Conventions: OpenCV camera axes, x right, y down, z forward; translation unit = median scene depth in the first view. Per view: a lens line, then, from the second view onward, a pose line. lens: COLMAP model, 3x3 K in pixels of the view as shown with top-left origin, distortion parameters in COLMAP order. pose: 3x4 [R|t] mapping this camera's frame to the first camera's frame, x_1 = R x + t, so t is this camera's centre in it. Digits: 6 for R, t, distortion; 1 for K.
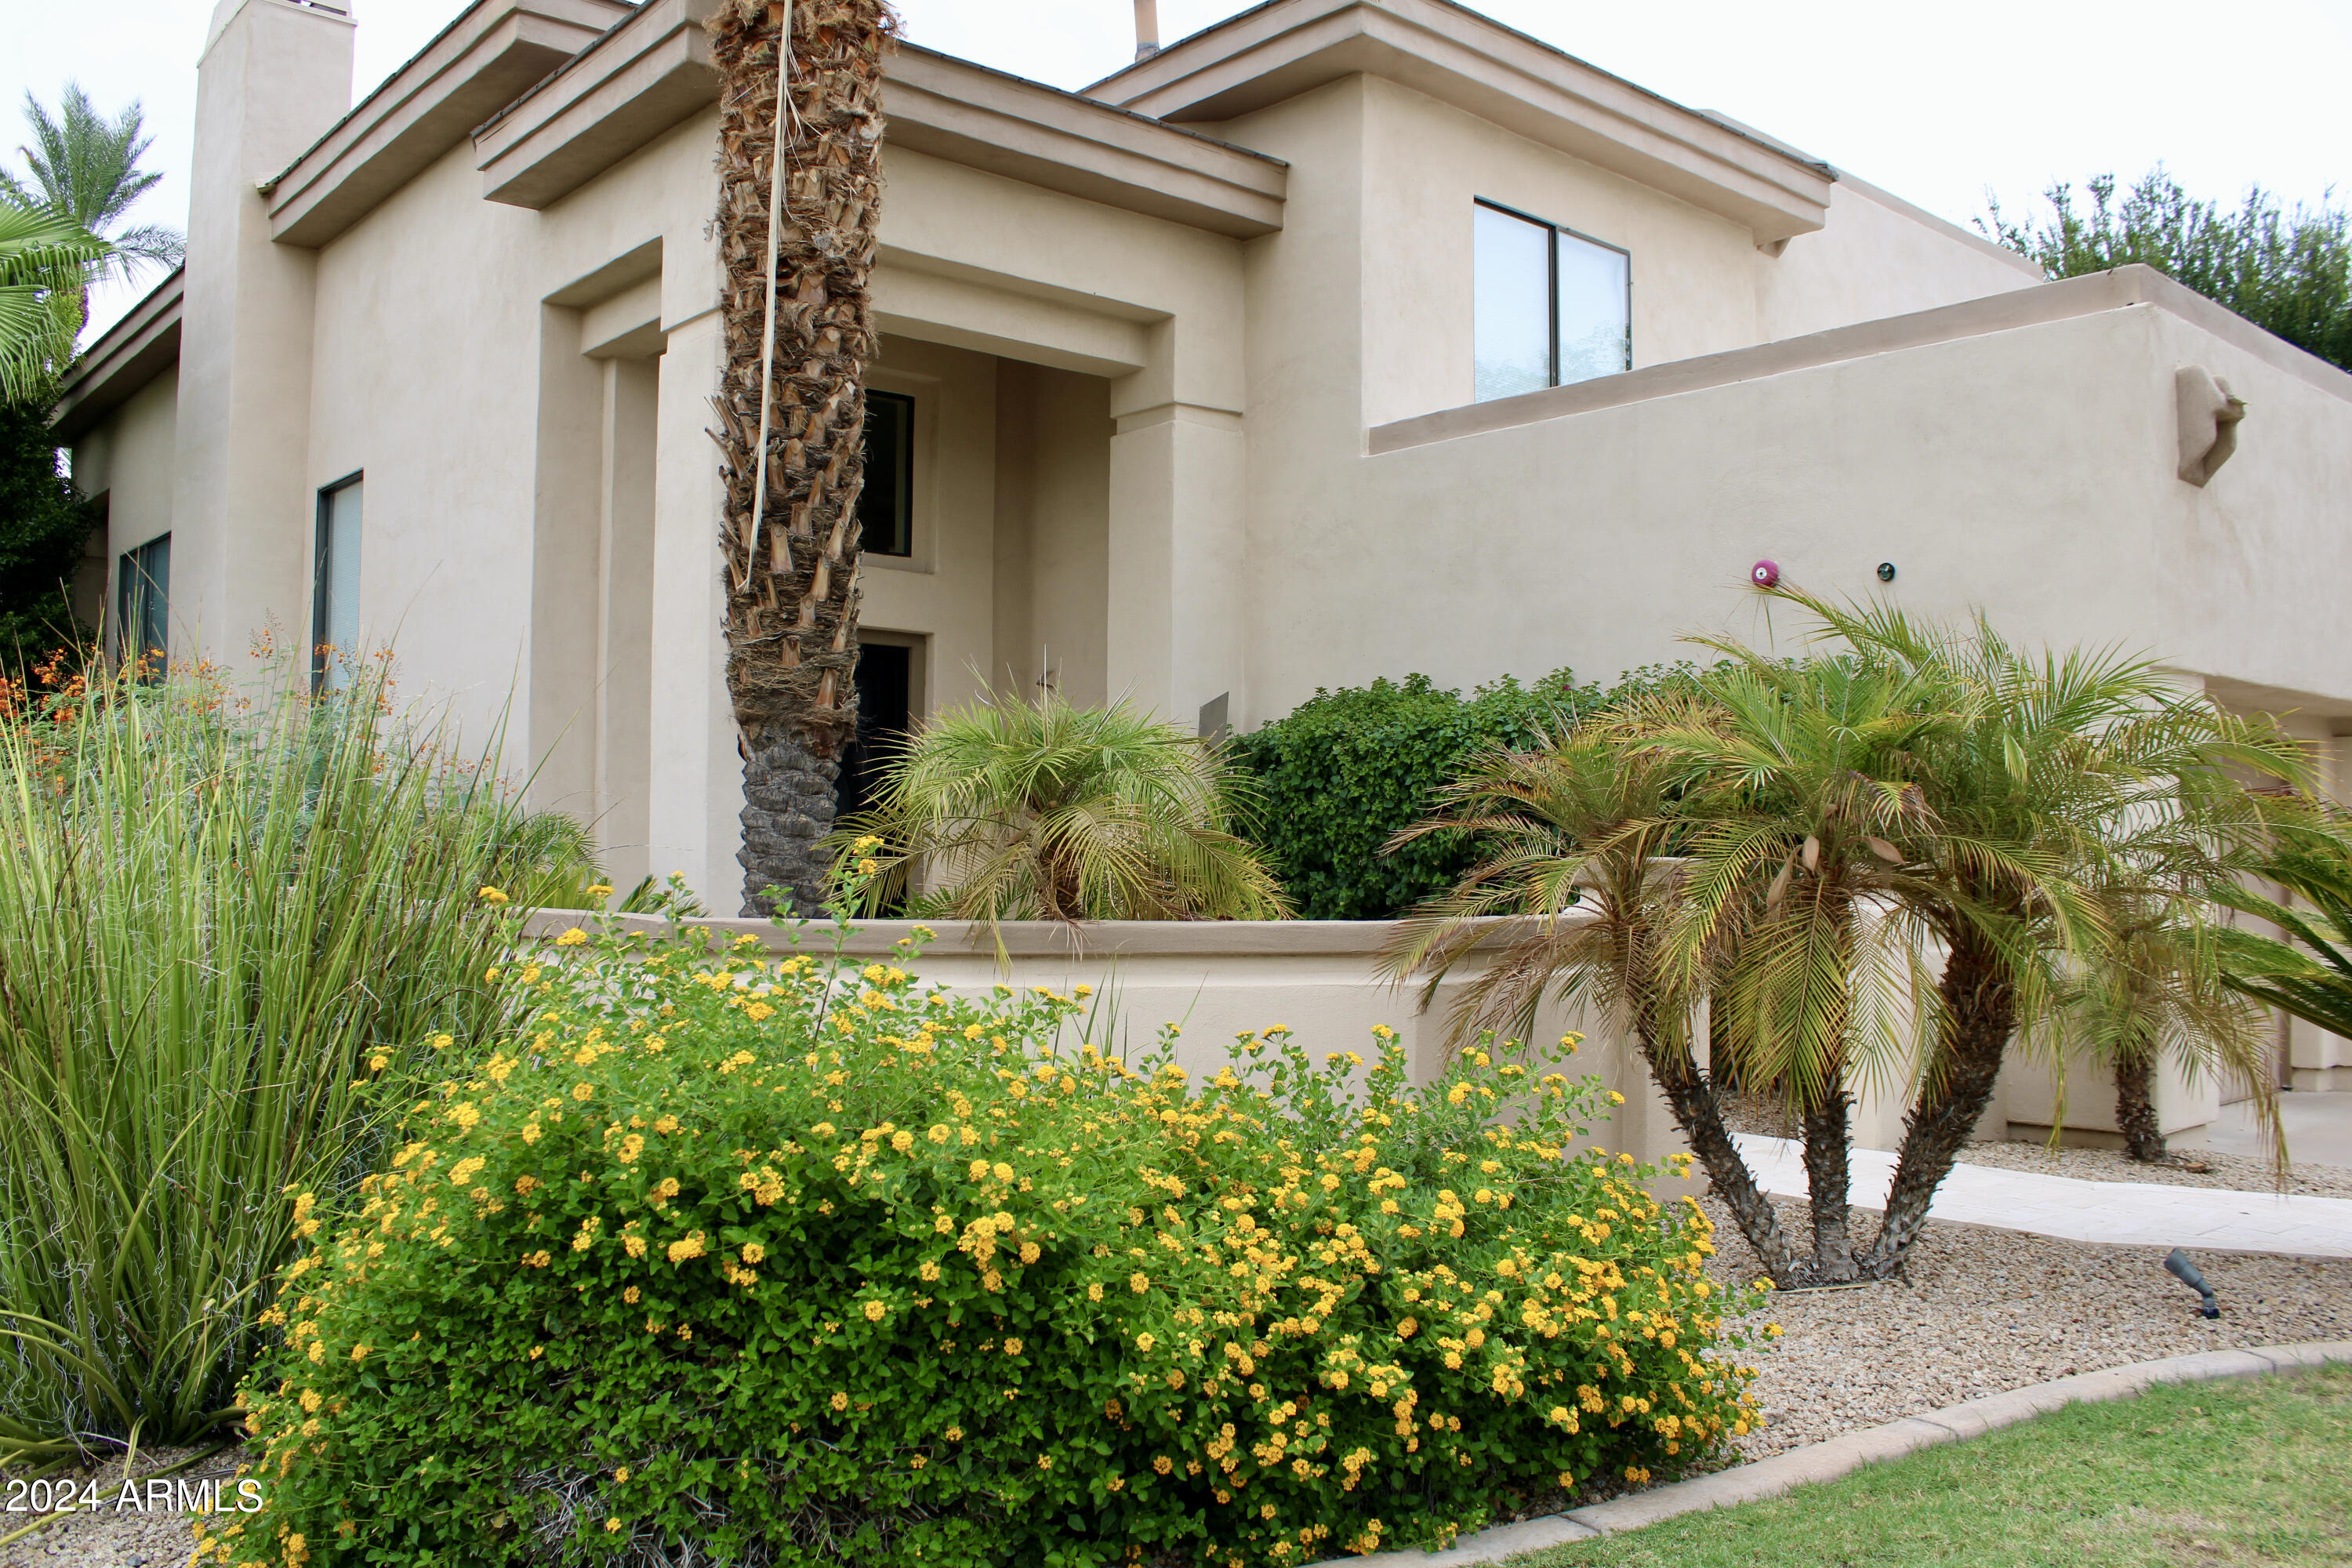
lens RADIAL K [[1961.3, 0, 1176.0], [0, 1961.3, 784.0], [0, 0, 1]] dist [-0.166224, 0.149015]
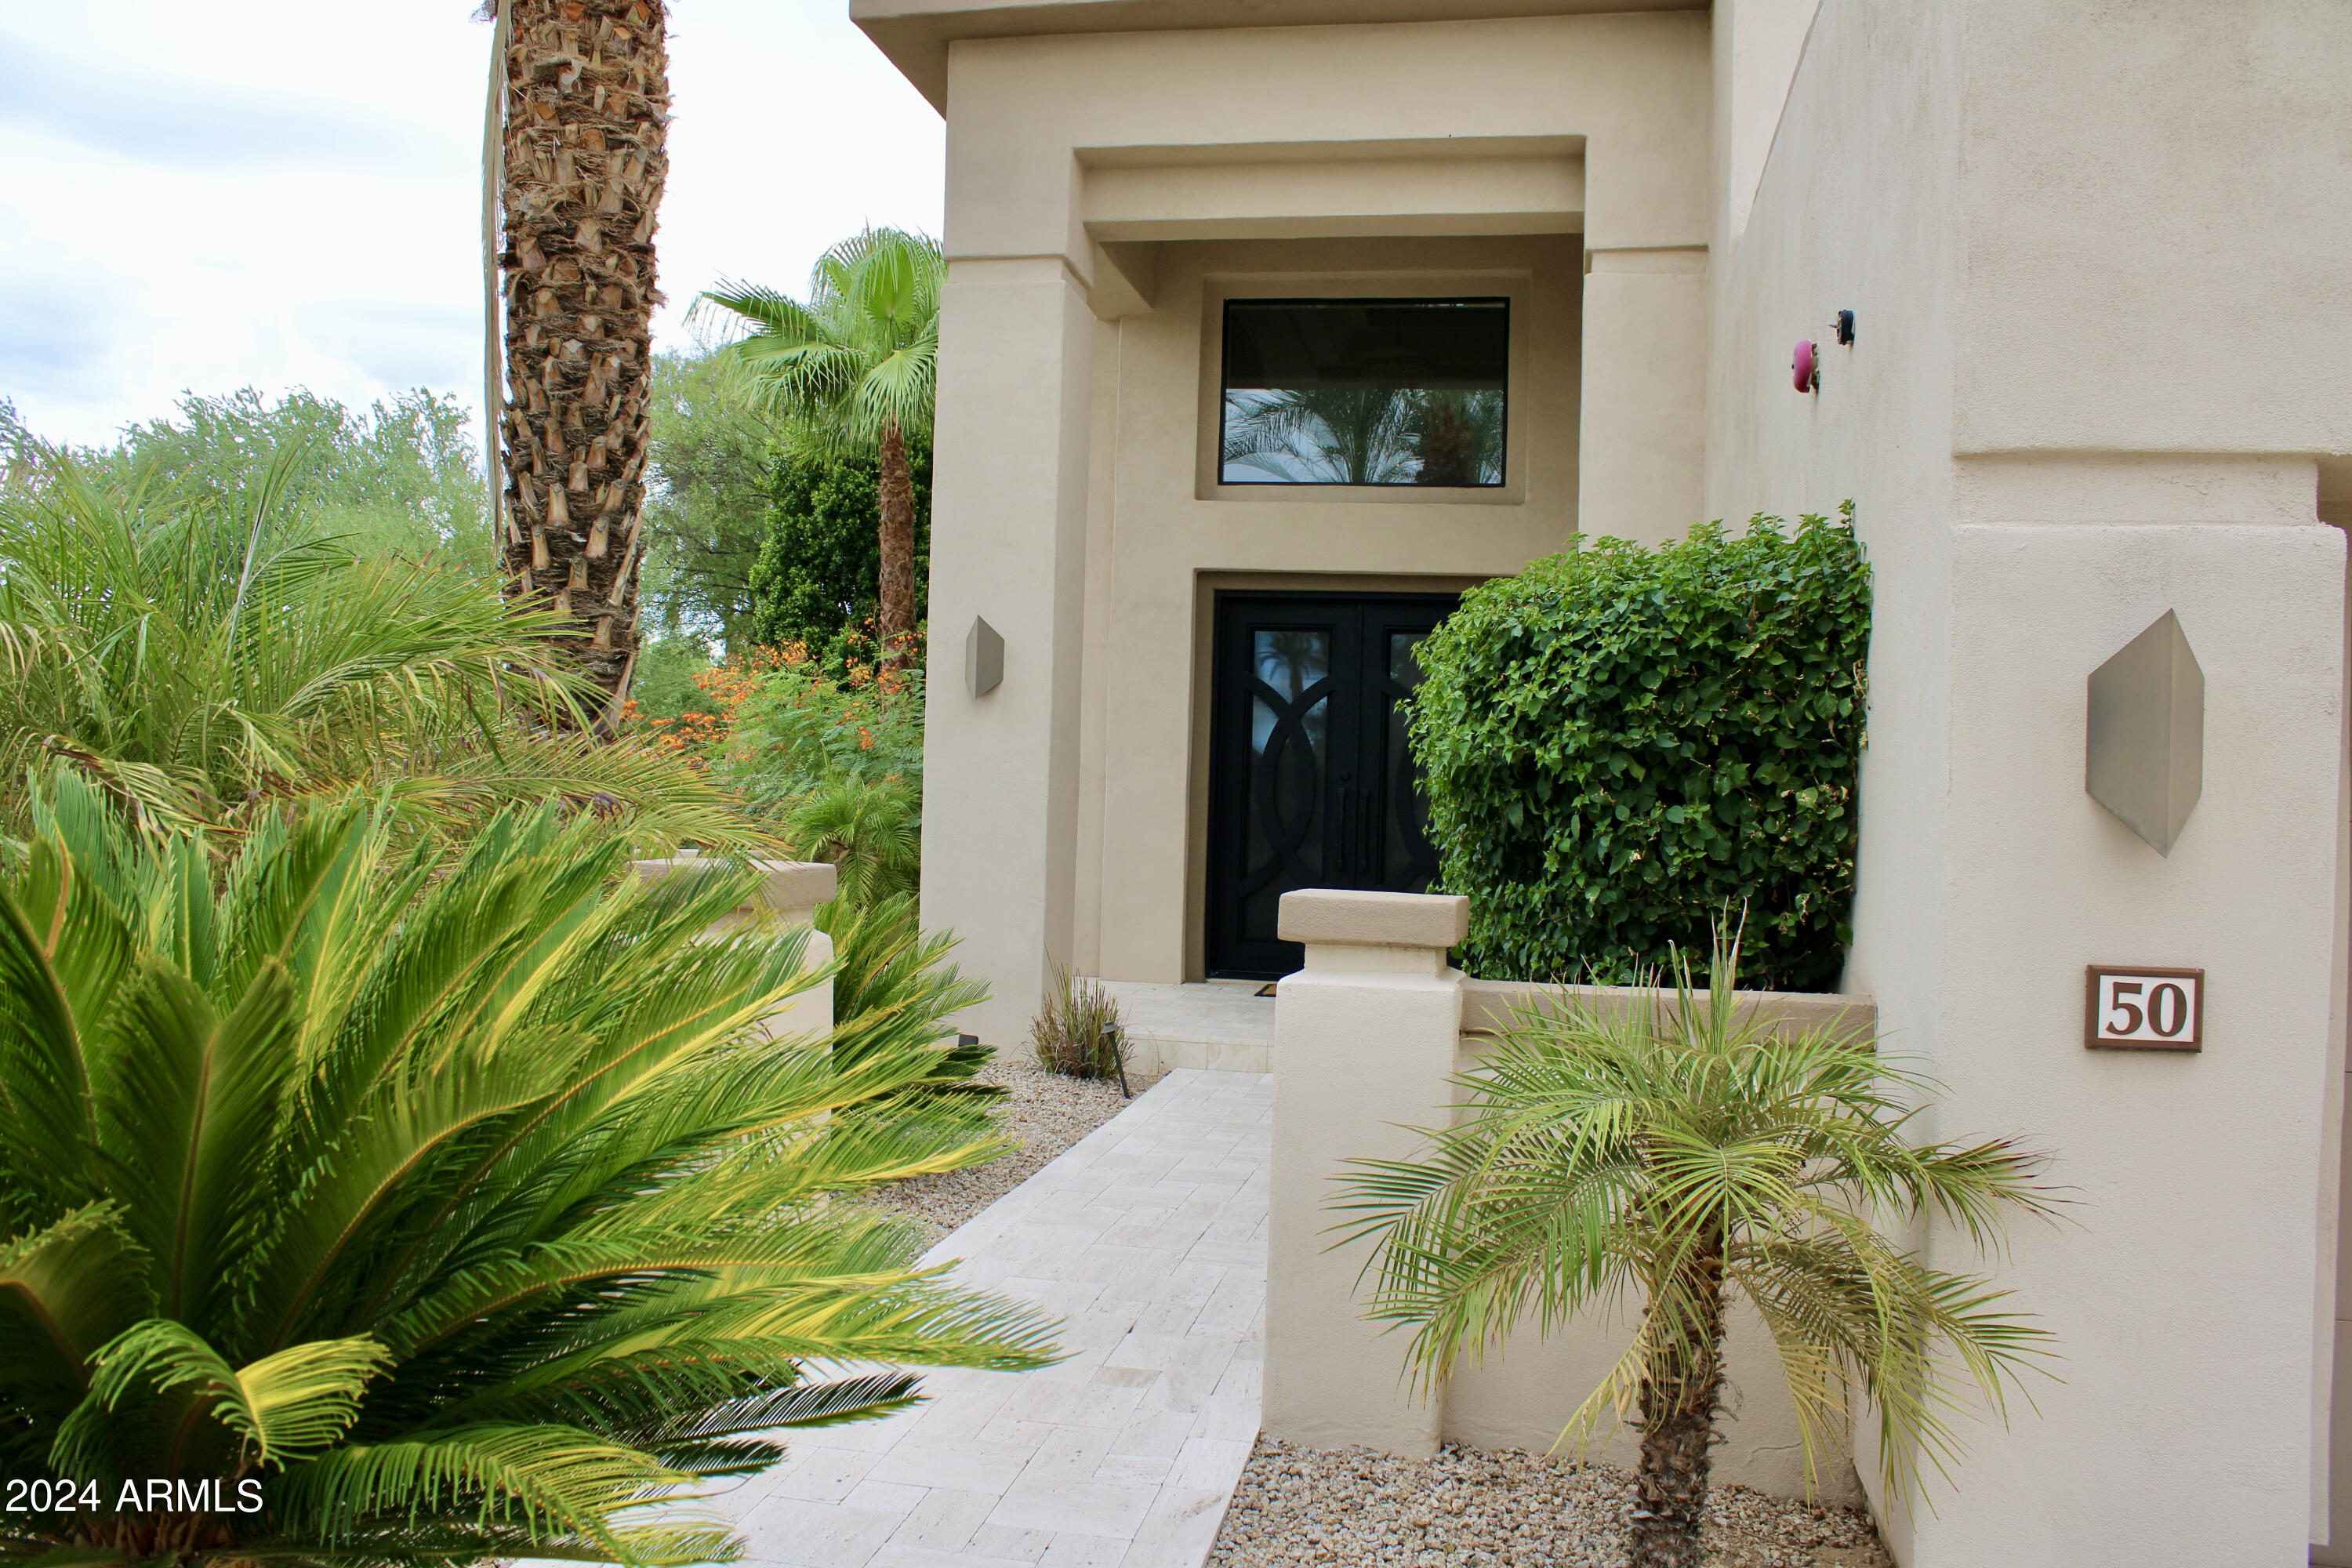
lens RADIAL K [[1961.3, 0, 1176.0], [0, 1961.3, 784.0], [0, 0, 1]] dist [-0.166224, 0.149015]
pose [[0.617525, 0.007285, -0.786518, 0.720118], [0.002294, 0.999936, 0.011063, 0.003908], [0.786548, -0.008636, 0.617469, 0.600625]]
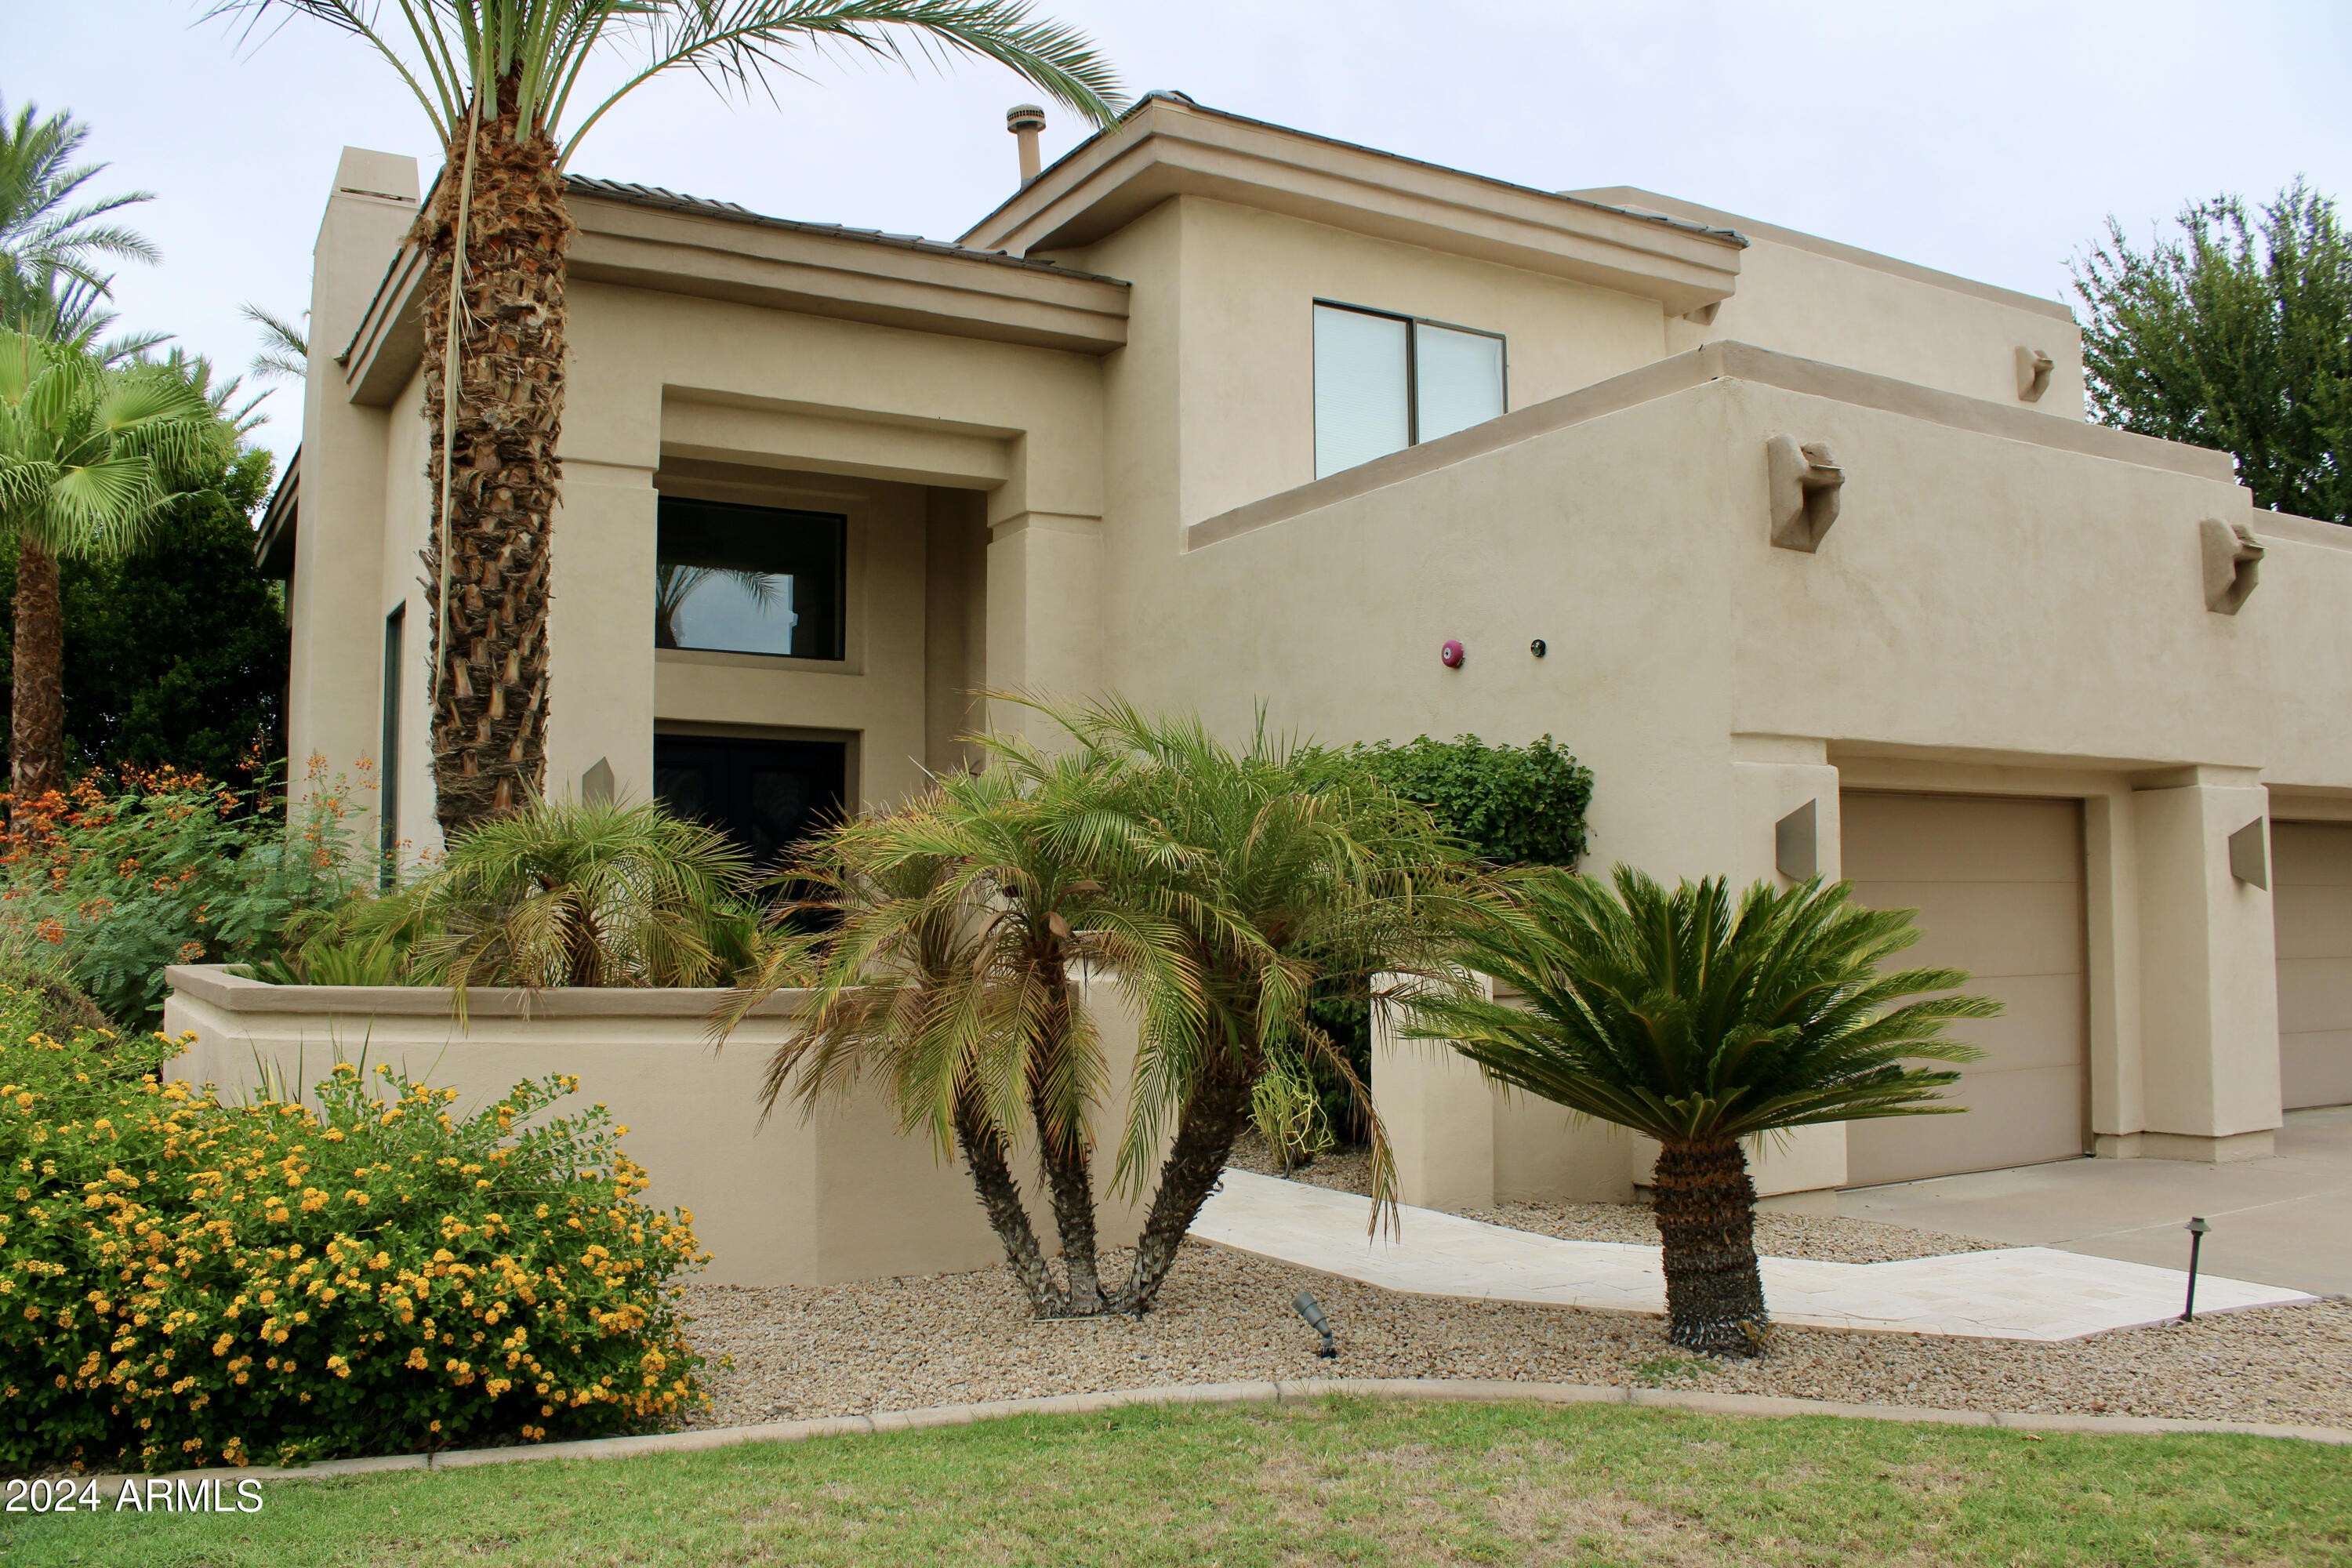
lens RADIAL K [[1961.3, 0, 1176.0], [0, 1961.3, 784.0], [0, 0, 1]] dist [-0.166224, 0.149015]
pose [[0.982769, -0.026973, -0.182861, 0.402892], [0.020144, 0.999032, -0.039101, -0.000580], [0.183739, 0.034743, 0.982361, -0.067990]]
